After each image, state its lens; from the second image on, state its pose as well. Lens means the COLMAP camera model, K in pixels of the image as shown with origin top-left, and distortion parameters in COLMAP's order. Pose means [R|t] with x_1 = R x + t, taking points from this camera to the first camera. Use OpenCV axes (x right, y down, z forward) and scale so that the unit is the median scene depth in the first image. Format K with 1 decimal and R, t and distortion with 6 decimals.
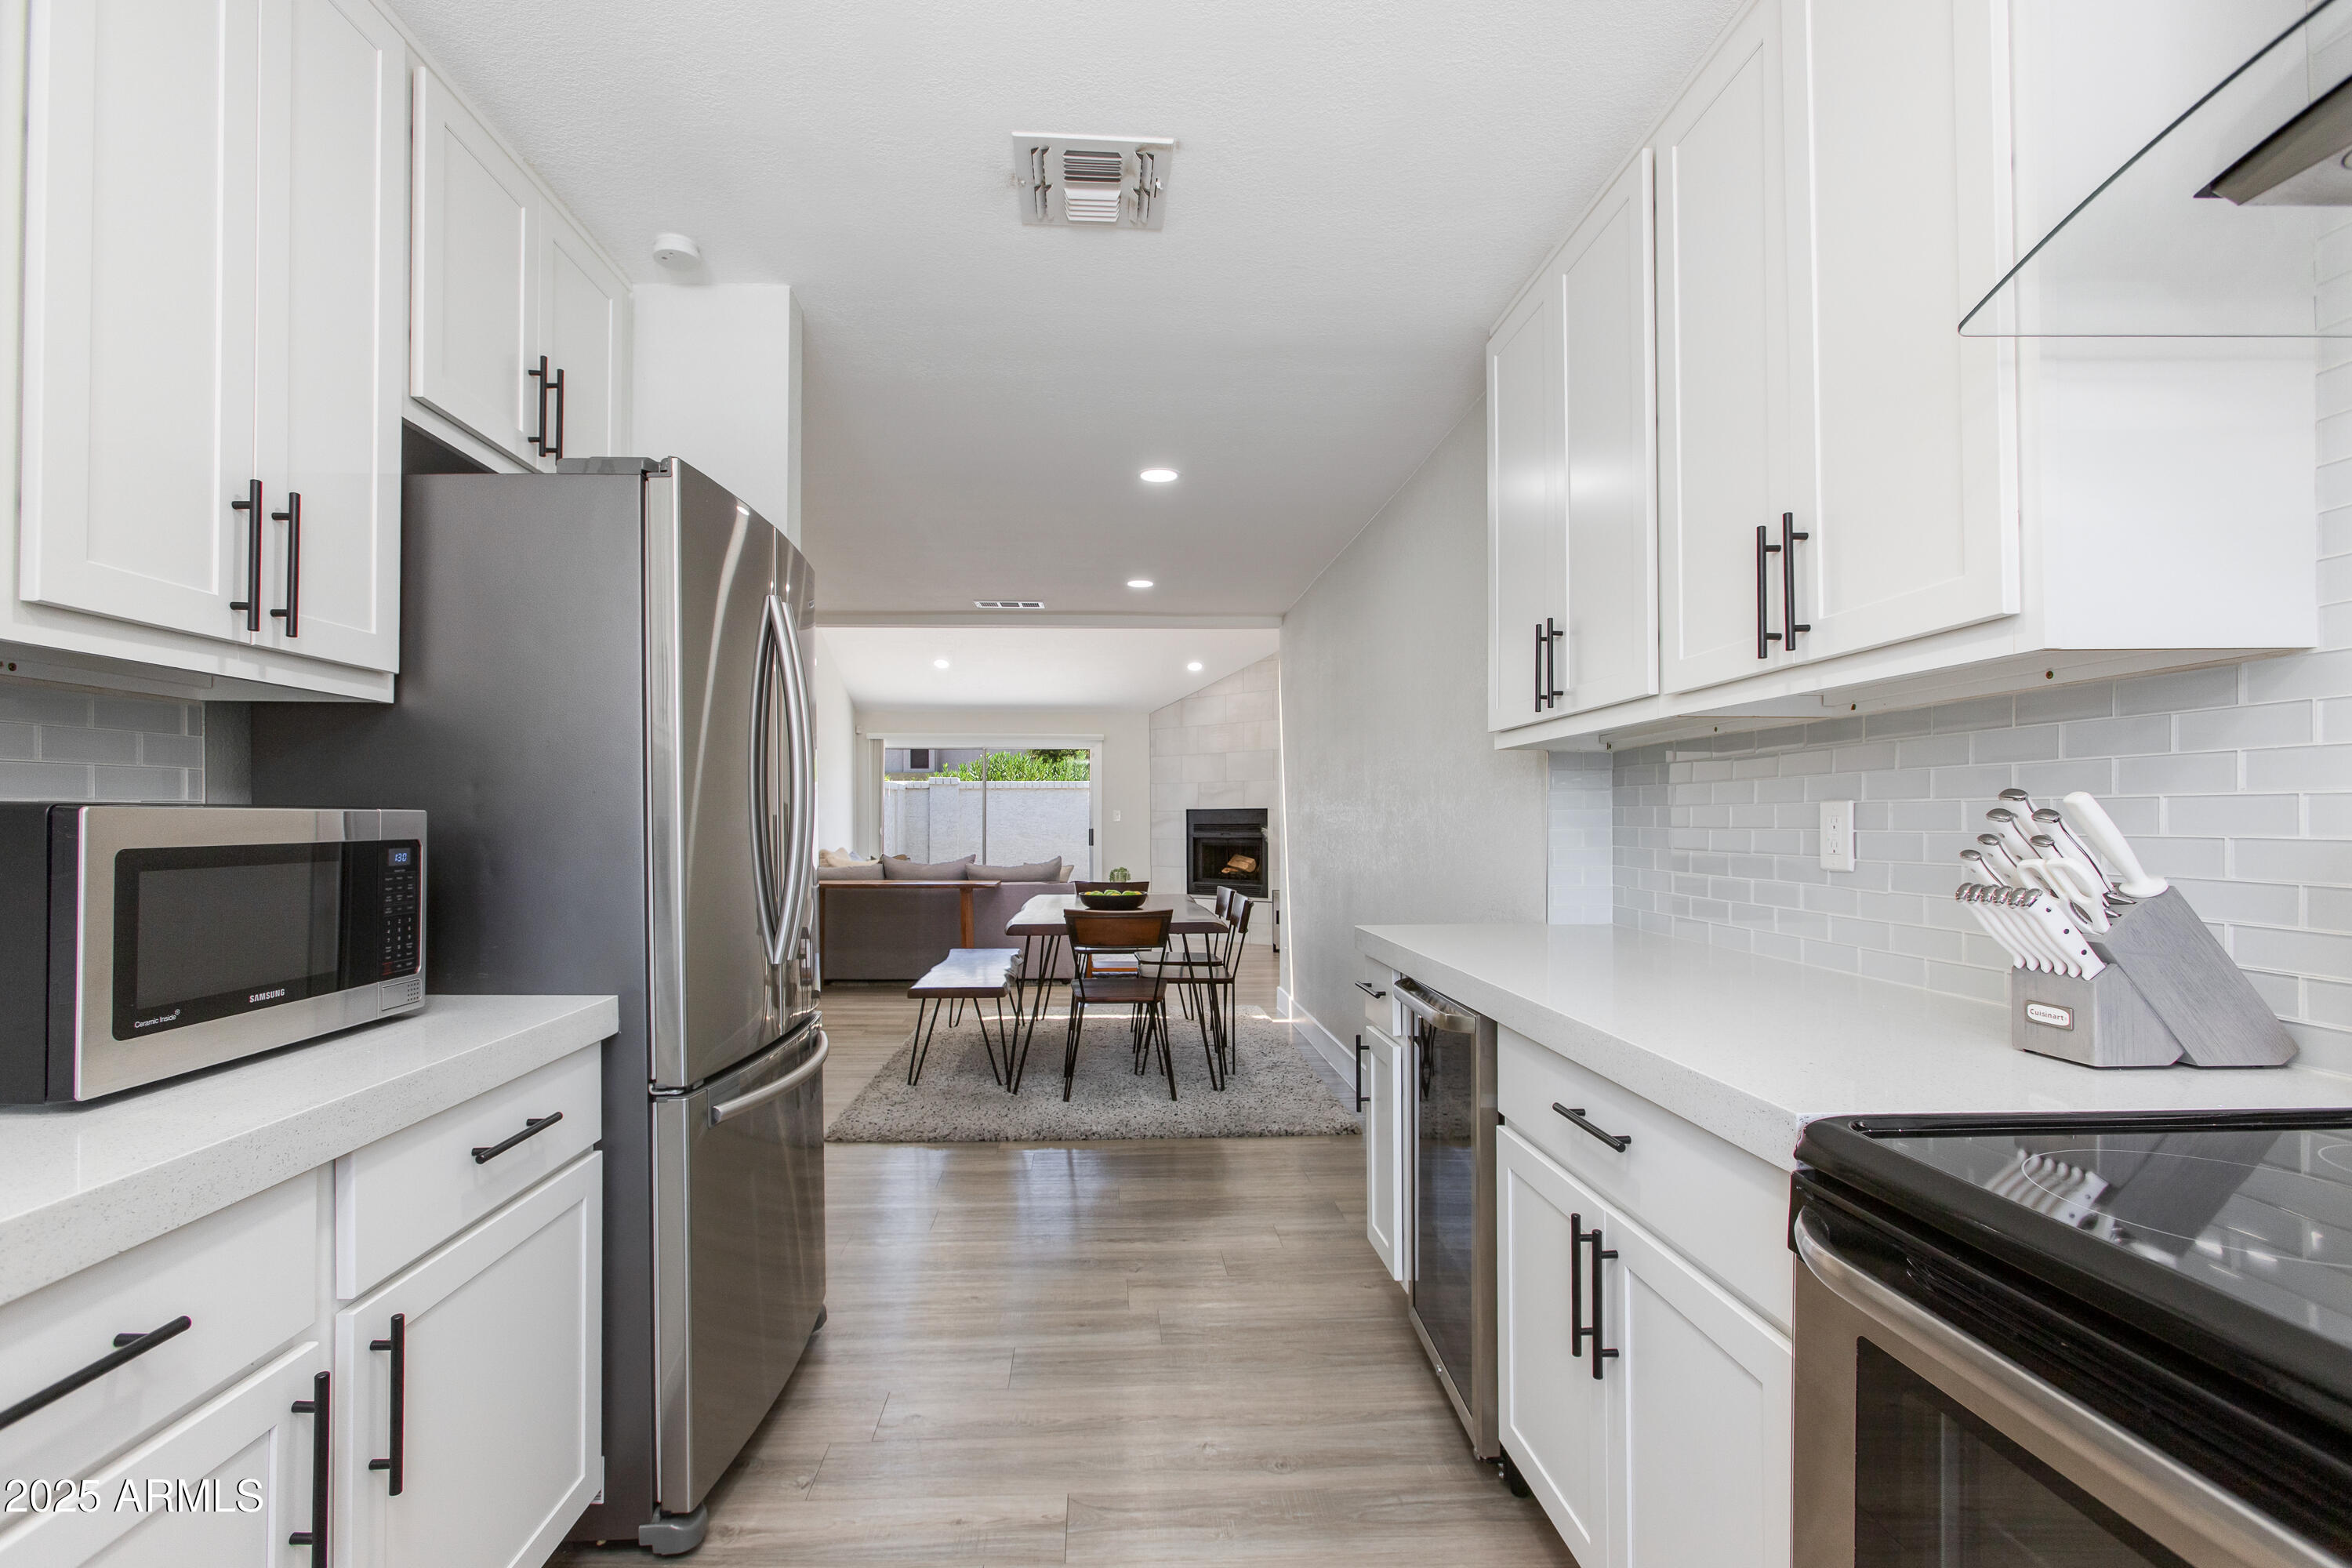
lens RADIAL K [[1075.9, 0, 1183.9], [0, 1075.9, 809.1], [0, 0, 1]] dist [-0.005289, 0.001839]
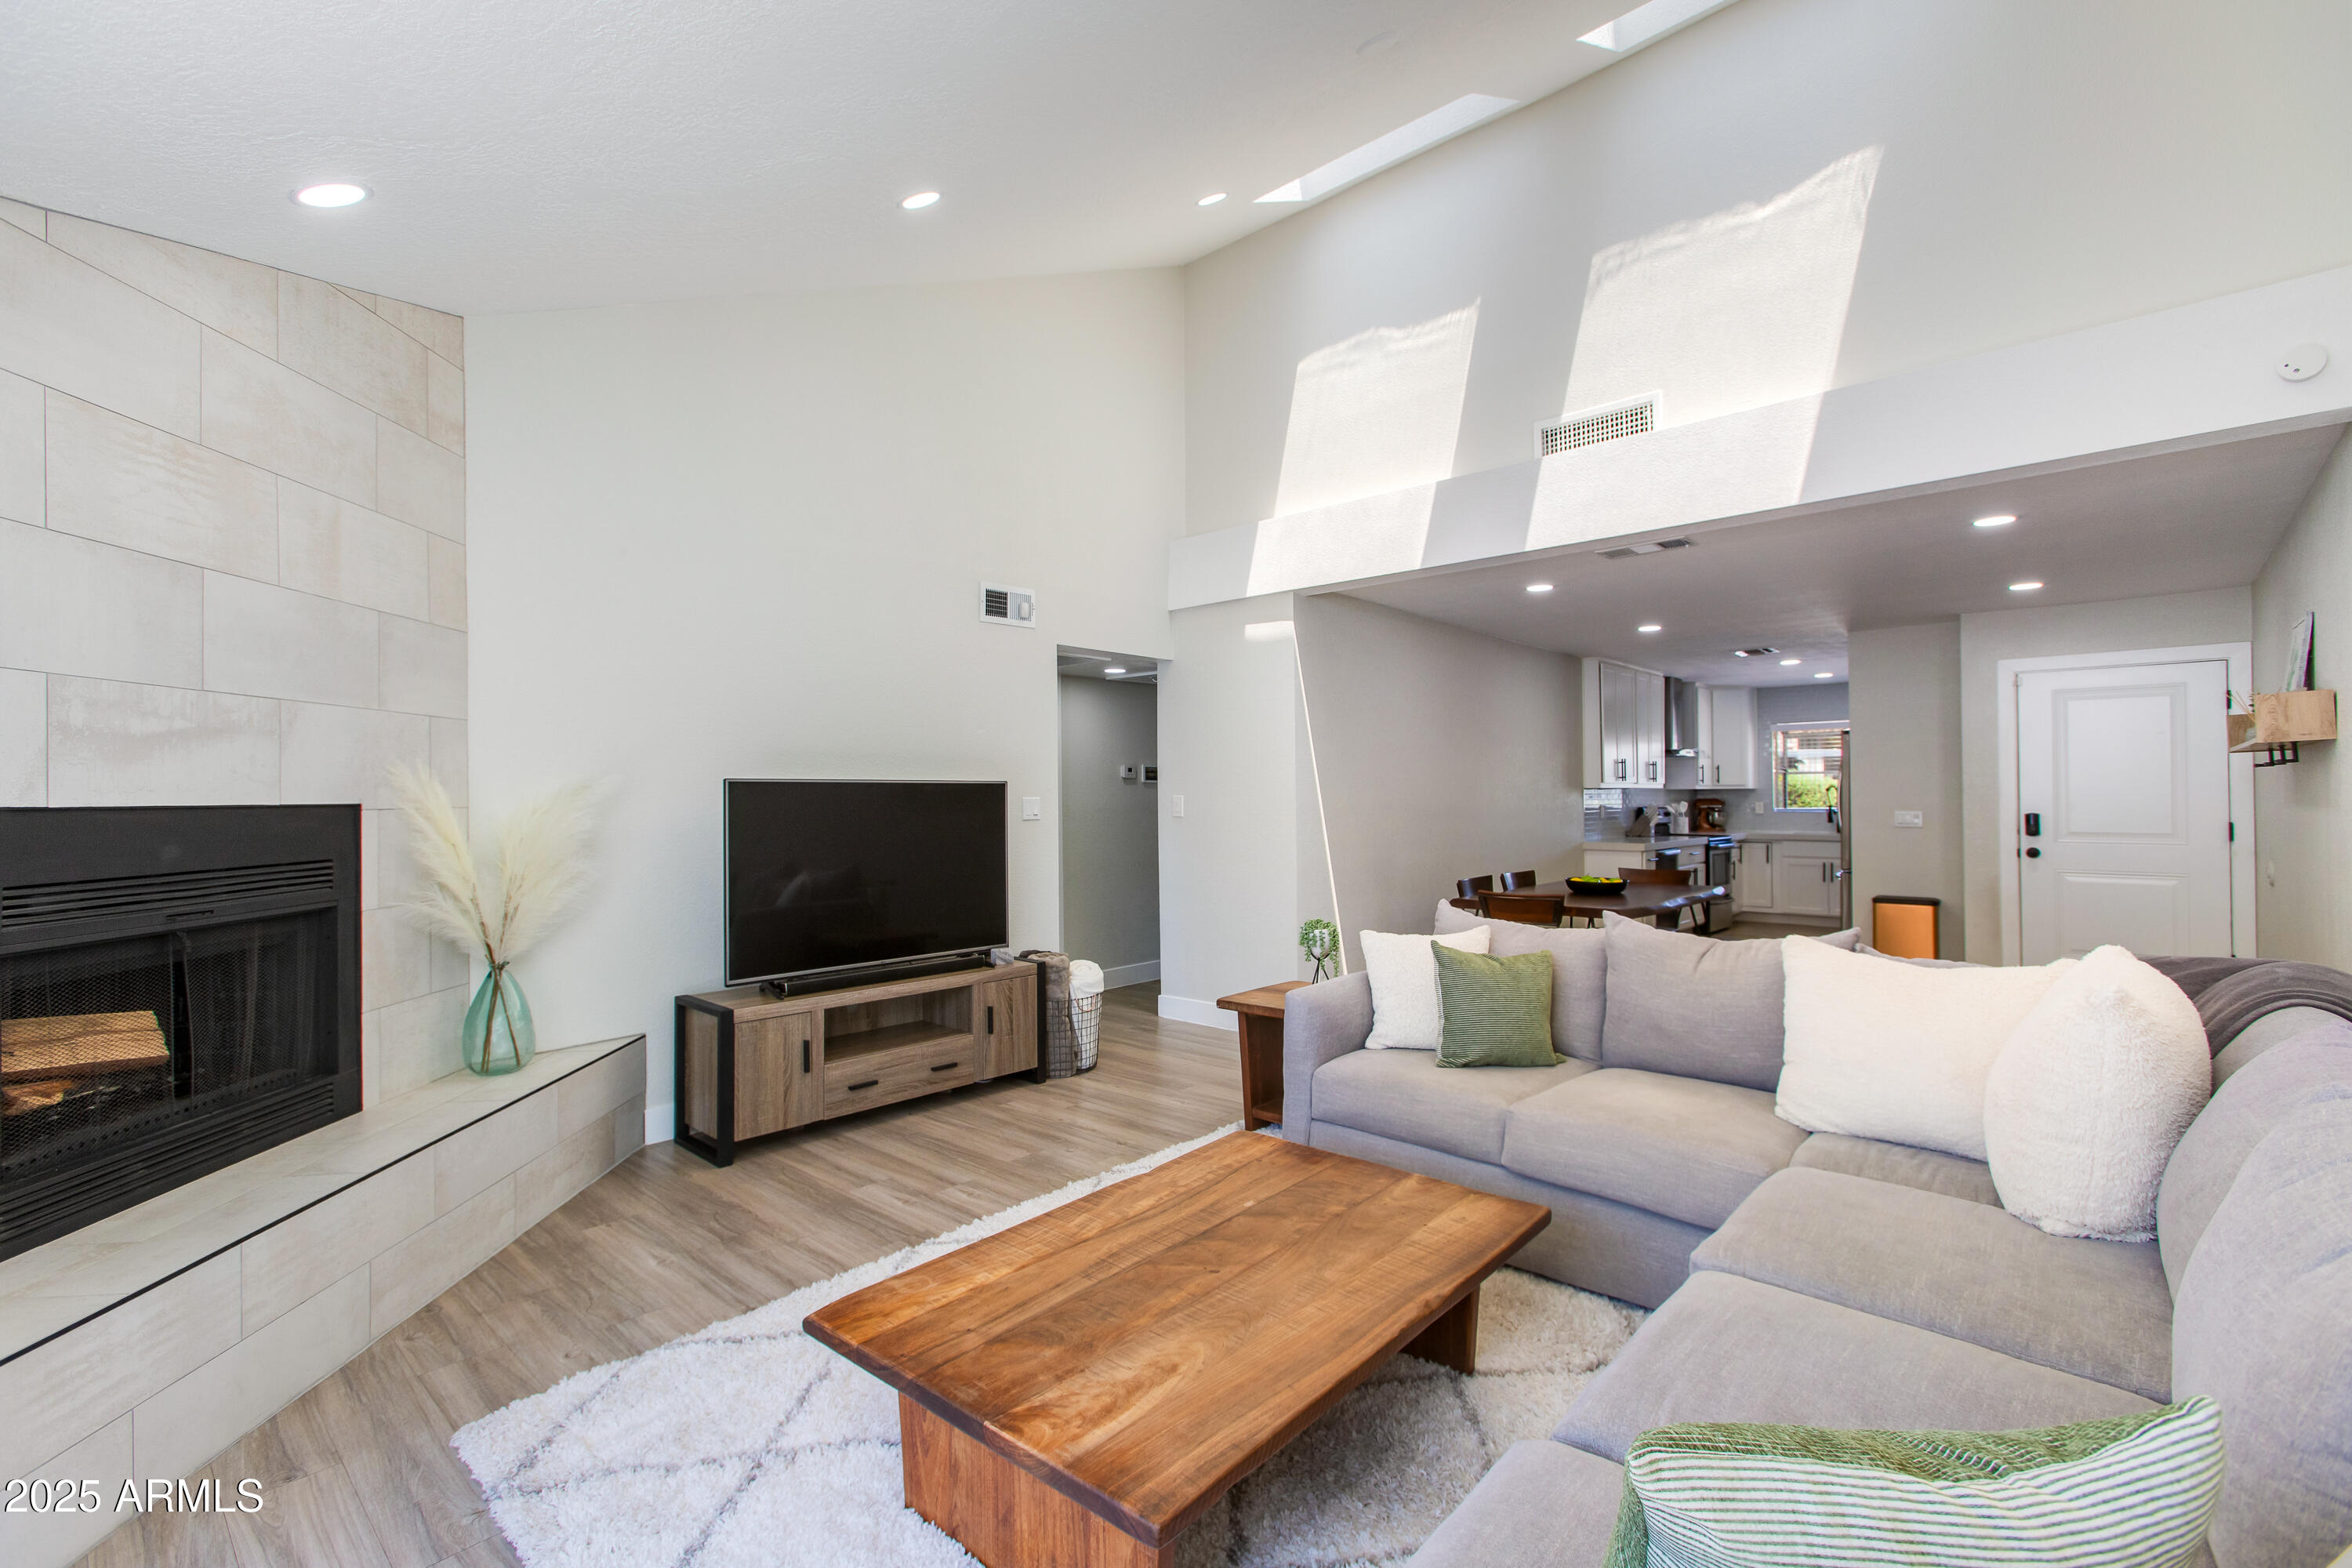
lens RADIAL K [[1044.2, 0, 1157.4], [0, 1044.2, 778.5], [0, 0, 1]] dist [-0.001563, 0.000327]
pose [[-0.680818, 0.019757, 0.732186, -1.959184], [0.000439, 0.999647, -0.026567, -0.002170], [-0.732452, -0.017766, -0.680587, 7.299358]]
